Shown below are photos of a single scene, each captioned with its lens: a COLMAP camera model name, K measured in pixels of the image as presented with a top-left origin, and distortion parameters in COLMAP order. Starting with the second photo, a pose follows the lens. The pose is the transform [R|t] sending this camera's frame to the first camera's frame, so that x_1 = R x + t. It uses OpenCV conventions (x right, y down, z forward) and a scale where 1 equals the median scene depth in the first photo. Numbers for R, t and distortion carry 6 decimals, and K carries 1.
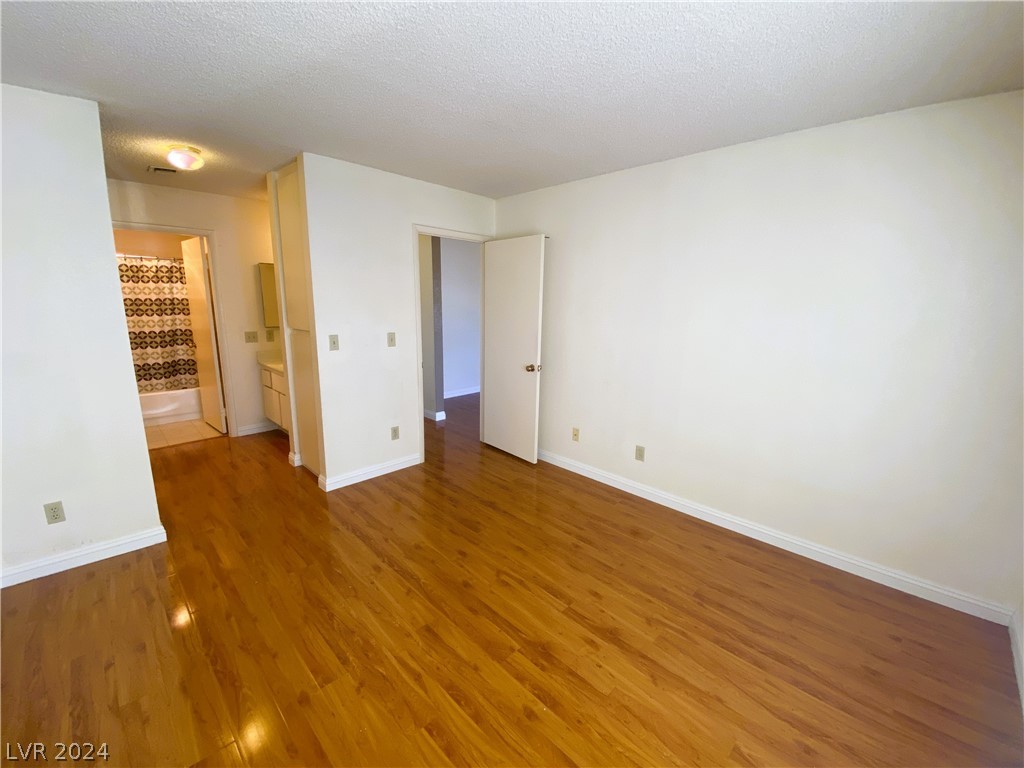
lens RADIAL K [[419.2, 0, 512.0], [0, 419.2, 384.0], [0, 0, 1]] dist [0.033705, -0.026113]
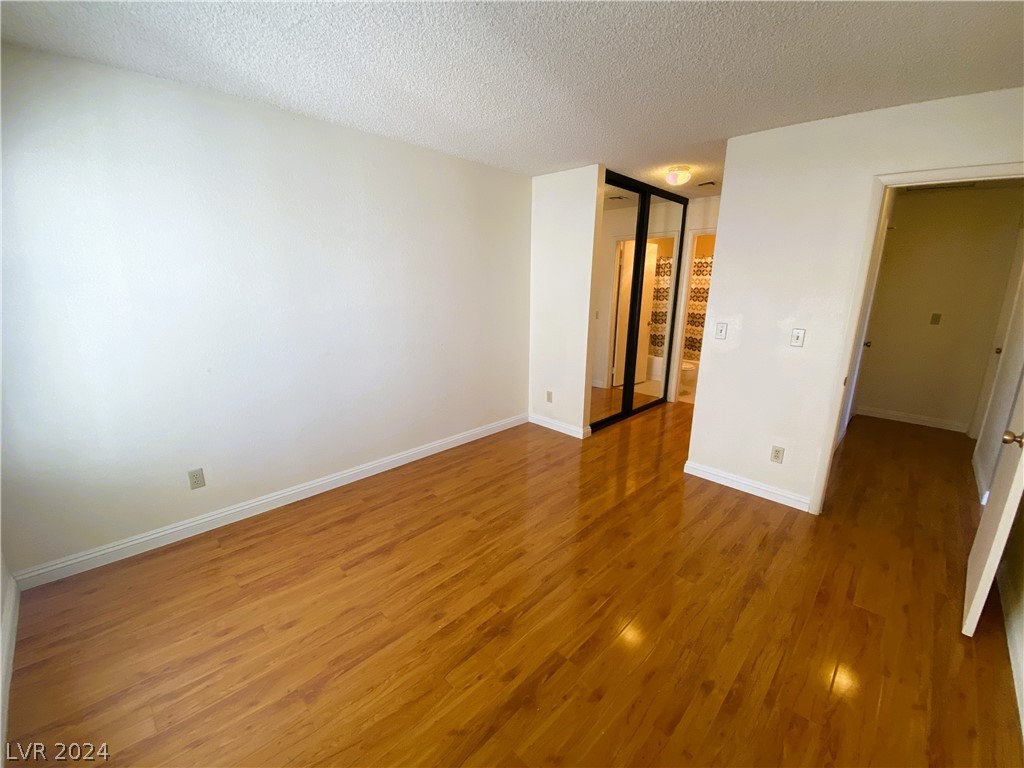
lens RADIAL K [[419.2, 0, 512.0], [0, 419.2, 384.0], [0, 0, 1]] dist [0.033705, -0.026113]
pose [[0.011154, 0.222446, -0.974881, 0.456785], [-0.214871, 0.952700, 0.214927, -0.073416], [0.976579, 0.207076, 0.058423, 0.418007]]
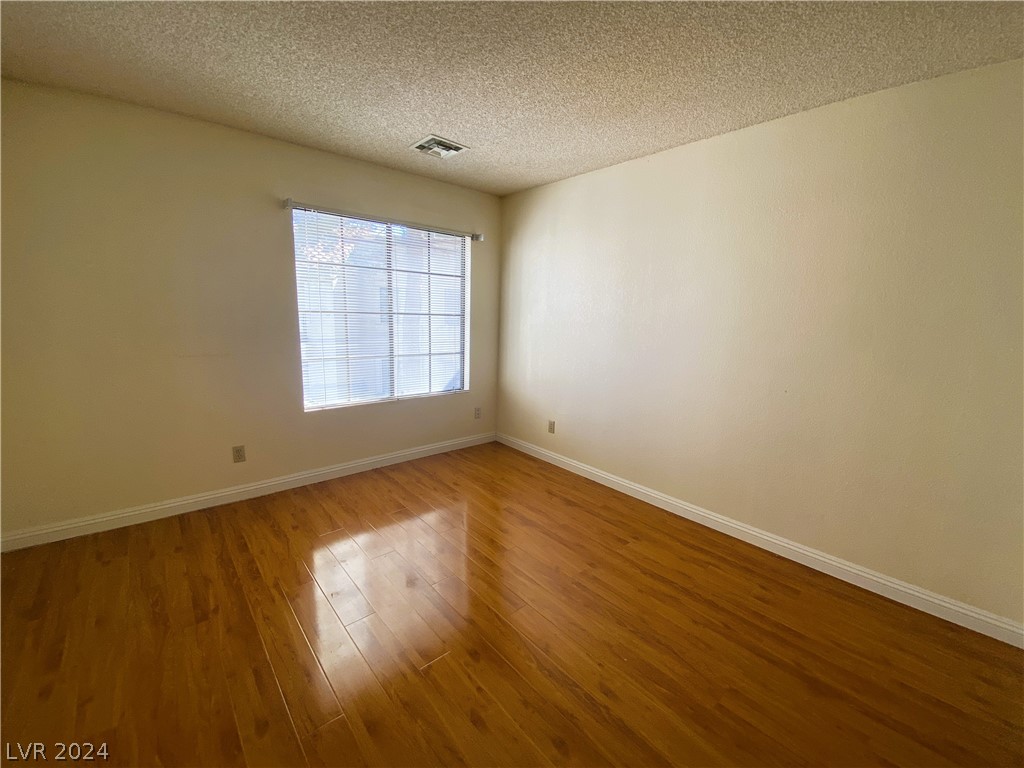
lens RADIAL K [[419.2, 0, 512.0], [0, 419.2, 384.0], [0, 0, 1]] dist [0.033705, -0.026113]
pose [[-0.995924, -0.059495, 0.067799, -0.119196], [-0.030414, 0.929107, 0.368558, -0.154066], [-0.084920, 0.364994, -0.927129, 0.917012]]
